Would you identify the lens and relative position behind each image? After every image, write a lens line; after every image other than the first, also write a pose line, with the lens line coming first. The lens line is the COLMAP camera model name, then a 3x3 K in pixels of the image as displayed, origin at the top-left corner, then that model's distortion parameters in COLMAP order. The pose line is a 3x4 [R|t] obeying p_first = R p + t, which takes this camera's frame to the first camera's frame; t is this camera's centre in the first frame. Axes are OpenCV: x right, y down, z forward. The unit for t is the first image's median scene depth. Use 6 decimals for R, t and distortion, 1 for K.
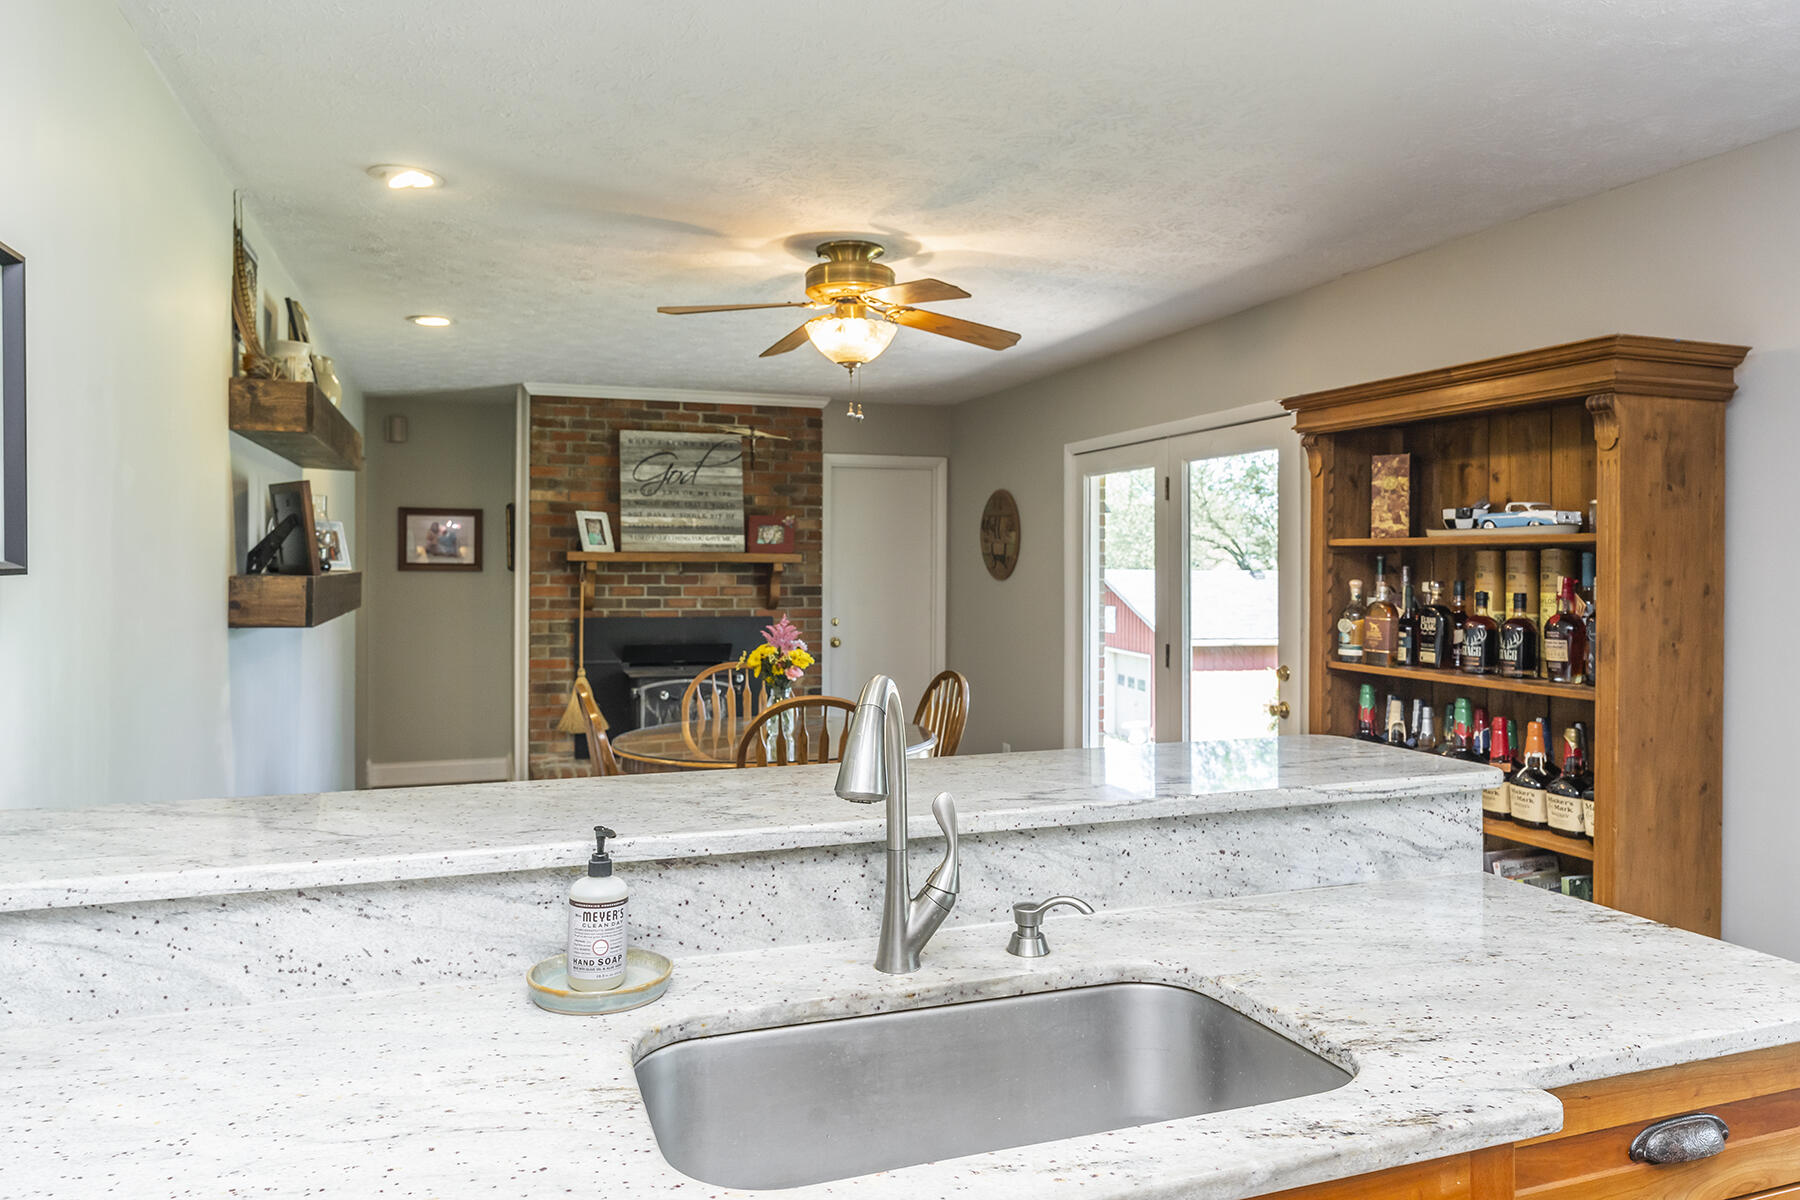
lens RADIAL K [[1220.7, 0, 903.1], [0, 1220.7, 589.5], [0, 0, 1]] dist [-0.005985, -0.001827]
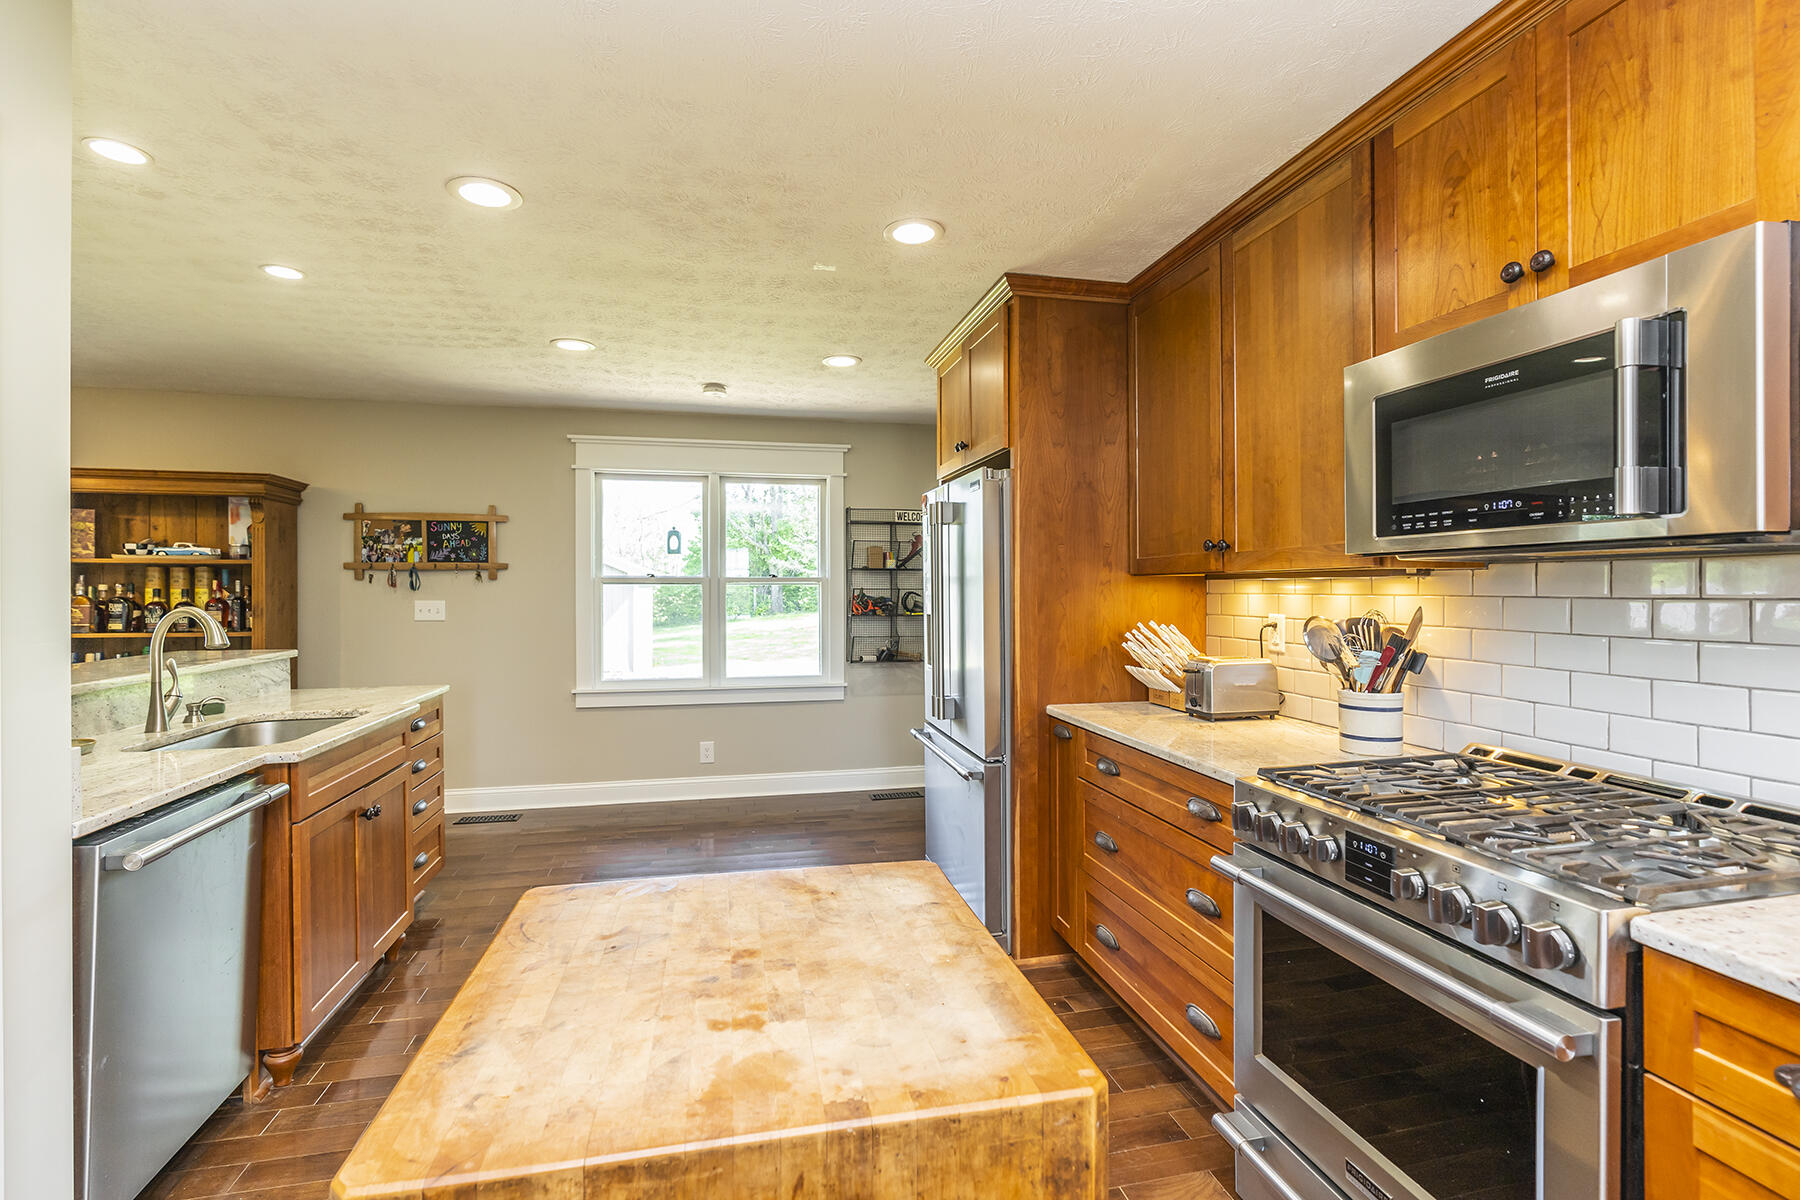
lens RADIAL K [[823.4, 0, 900.9], [0, 823.4, 591.1], [0, 0, 1]] dist [0.000393, 0.000066]
pose [[0.124015, -0.004278, 0.992271, -0.639443], [0.021018, 0.999778, 0.001684, 0.027295], [-0.992058, 0.020646, 0.124077, -0.293221]]
